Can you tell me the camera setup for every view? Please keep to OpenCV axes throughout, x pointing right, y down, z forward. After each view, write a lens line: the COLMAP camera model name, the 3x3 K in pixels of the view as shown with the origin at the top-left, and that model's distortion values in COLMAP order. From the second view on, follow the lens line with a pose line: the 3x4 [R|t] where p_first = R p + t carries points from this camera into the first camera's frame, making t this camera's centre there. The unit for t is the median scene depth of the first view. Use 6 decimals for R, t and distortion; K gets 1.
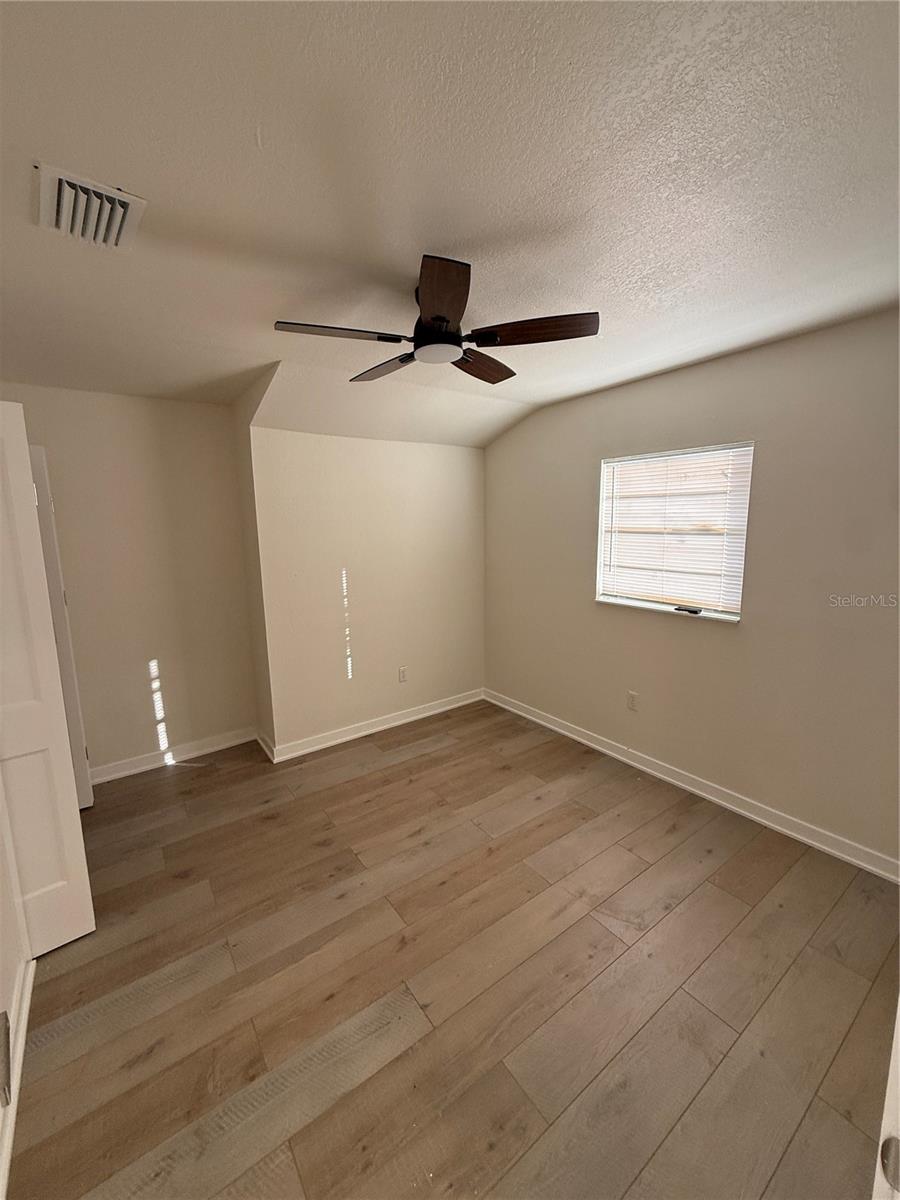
lens RADIAL K [[479.6, 0, 443.6], [0, 479.6, 601.1], [0, 0, 1]] dist [0.000583, 0.000140]
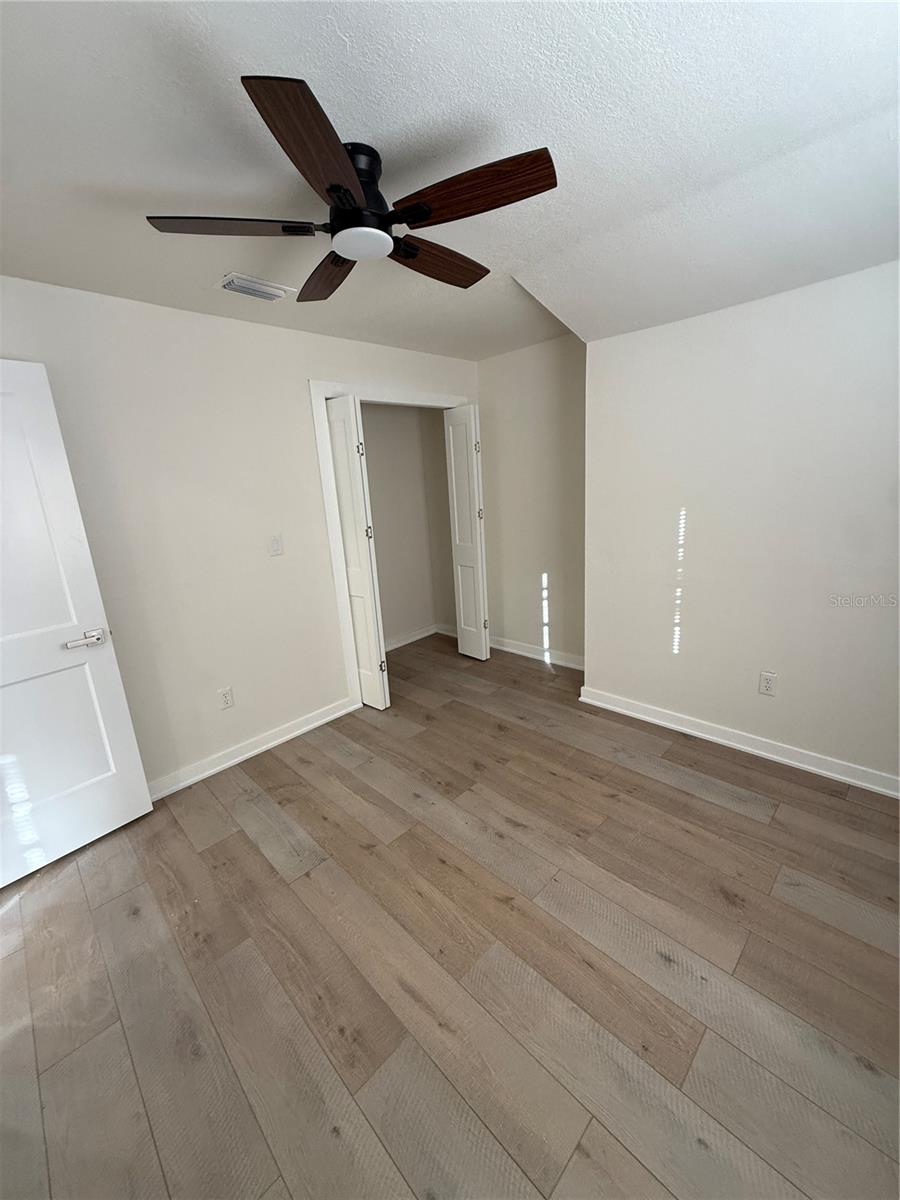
lens RADIAL K [[479.6, 0, 452.6], [0, 479.6, 597.0], [0, 0, 1]] dist [0.000583, 0.000140]
pose [[0.154828, 0.252242, -0.955197, 0.585548], [-0.098951, 0.965954, 0.239044, -0.093673], [0.982974, 0.057507, 0.174516, 0.649586]]
